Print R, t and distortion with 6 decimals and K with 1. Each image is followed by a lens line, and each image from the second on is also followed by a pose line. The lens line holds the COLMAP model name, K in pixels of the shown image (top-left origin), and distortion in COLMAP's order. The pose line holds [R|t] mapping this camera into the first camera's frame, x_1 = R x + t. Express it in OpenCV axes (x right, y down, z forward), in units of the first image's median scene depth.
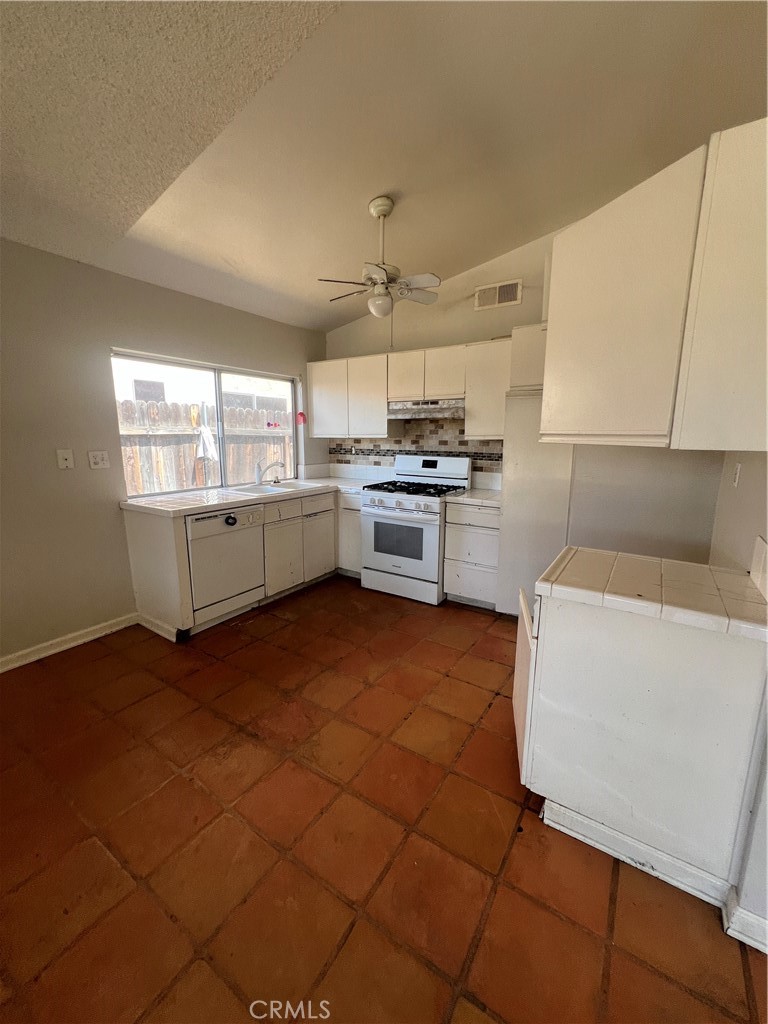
lens RADIAL K [[412.2, 0, 386.4], [0, 412.2, 509.2], [0, 0, 1]] dist [-0.001112, -0.000161]
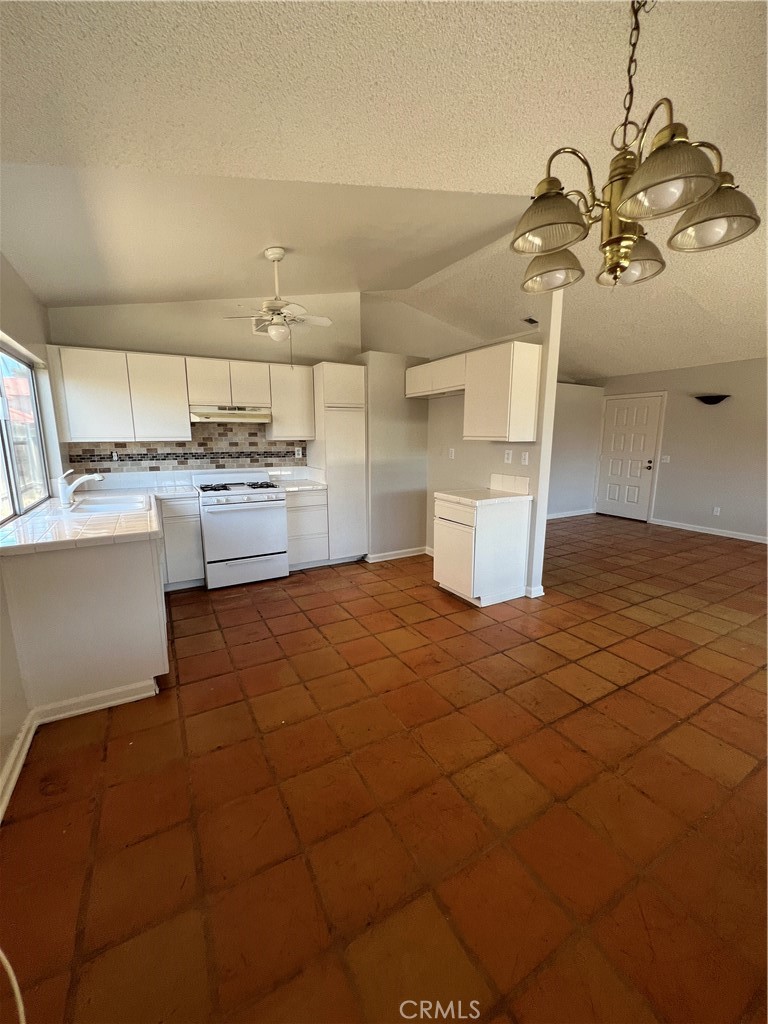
lens RADIAL K [[412.2, 0, 386.3], [0, 412.2, 512.3], [0, 0, 1]] dist [-0.001112, -0.000161]
pose [[0.462488, -0.167780, 0.870606, -0.664855], [0.163299, 0.981253, 0.102355, -0.026775], [-0.871457, 0.094832, 0.481216, 0.117707]]
